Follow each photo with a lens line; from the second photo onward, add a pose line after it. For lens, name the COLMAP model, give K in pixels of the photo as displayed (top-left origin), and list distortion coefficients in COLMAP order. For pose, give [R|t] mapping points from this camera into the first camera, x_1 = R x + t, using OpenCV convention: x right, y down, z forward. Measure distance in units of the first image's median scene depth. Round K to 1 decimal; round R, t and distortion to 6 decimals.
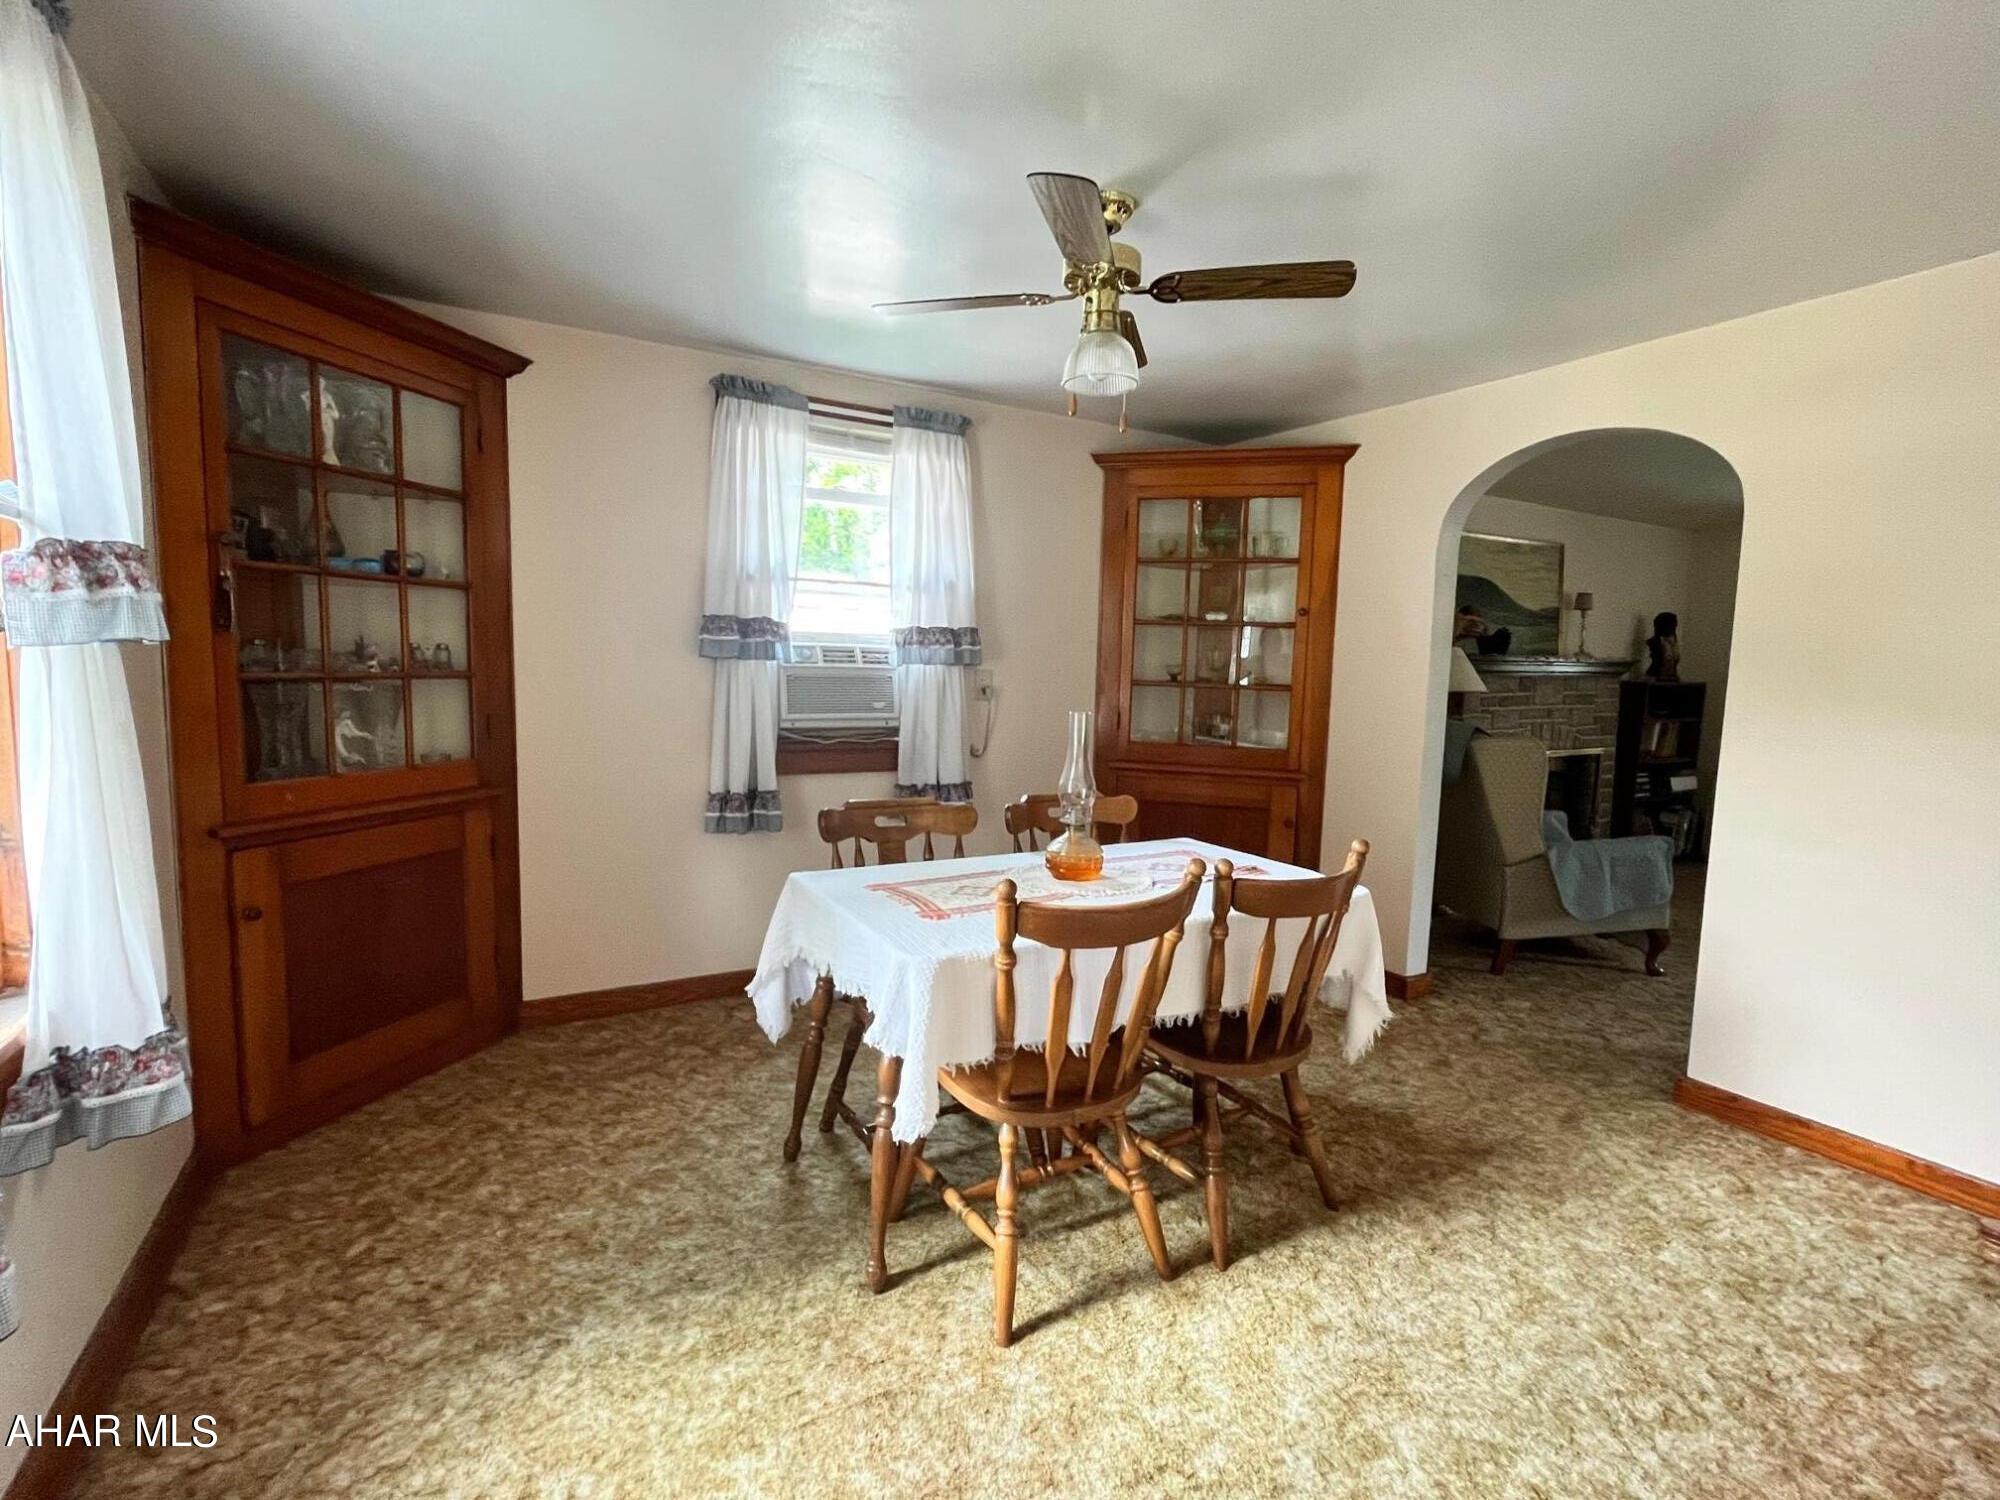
lens RADIAL K [[925.6, 0, 990.7], [0, 925.6, 758.9], [0, 0, 1]] dist [-0.001416, 0.000252]
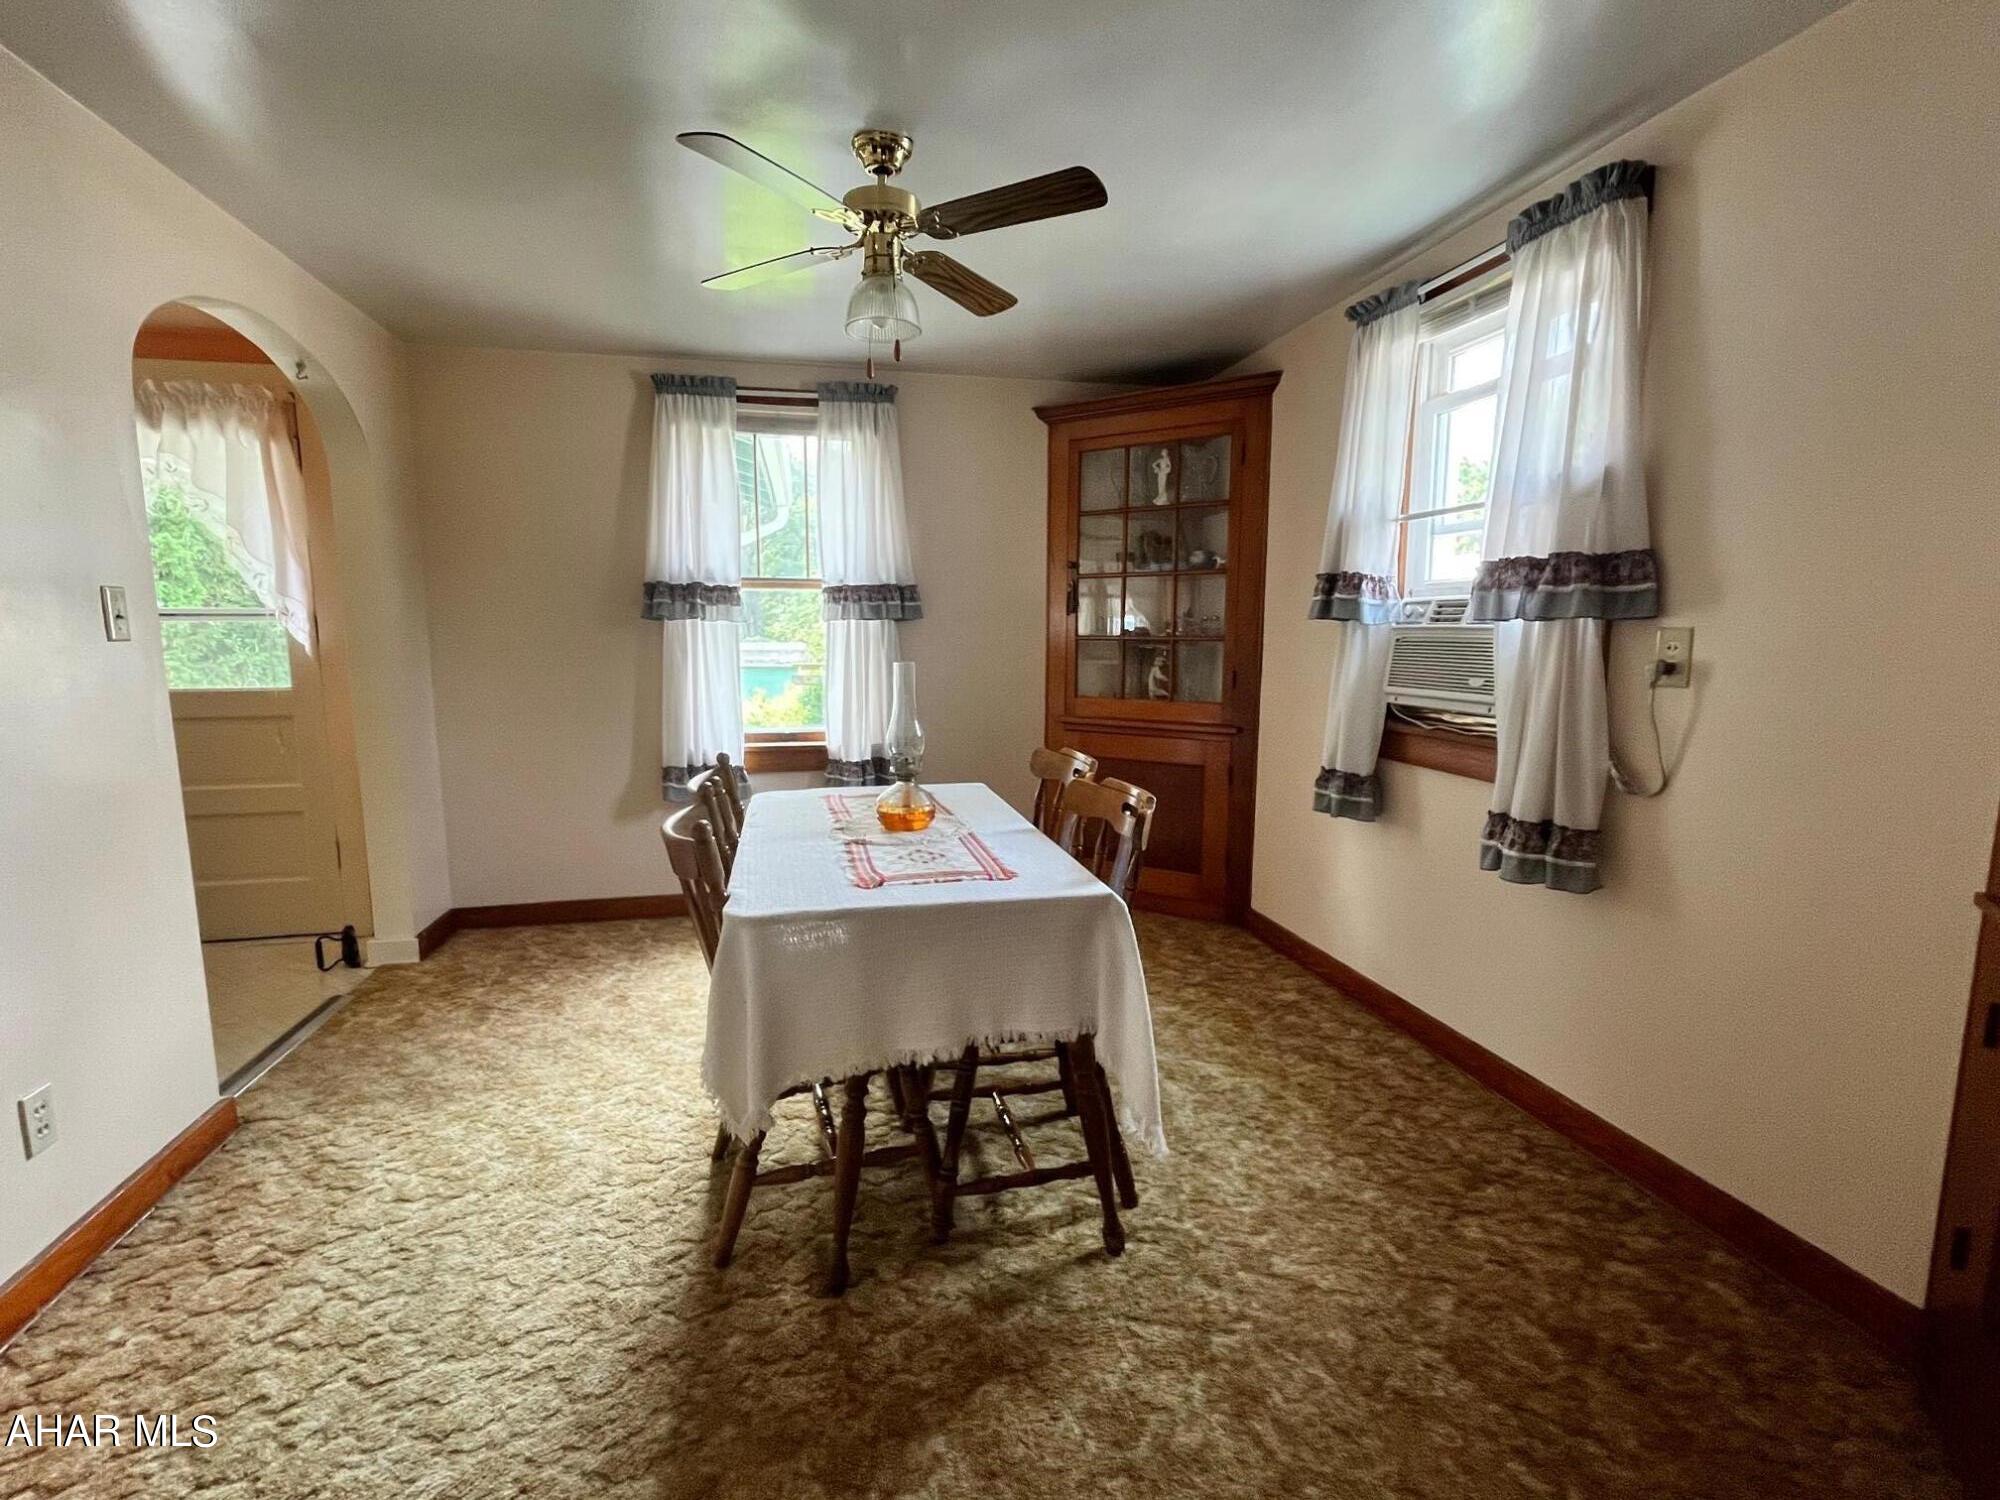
lens RADIAL K [[925.6, 0, 989.9], [0, 925.6, 750.4], [0, 0, 1]] dist [-0.001416, 0.000252]
pose [[-0.294630, 0.102754, -0.950071, 0.720634], [-0.109501, 0.984023, 0.140384, -0.073794], [0.949317, 0.145395, -0.278671, 0.967039]]
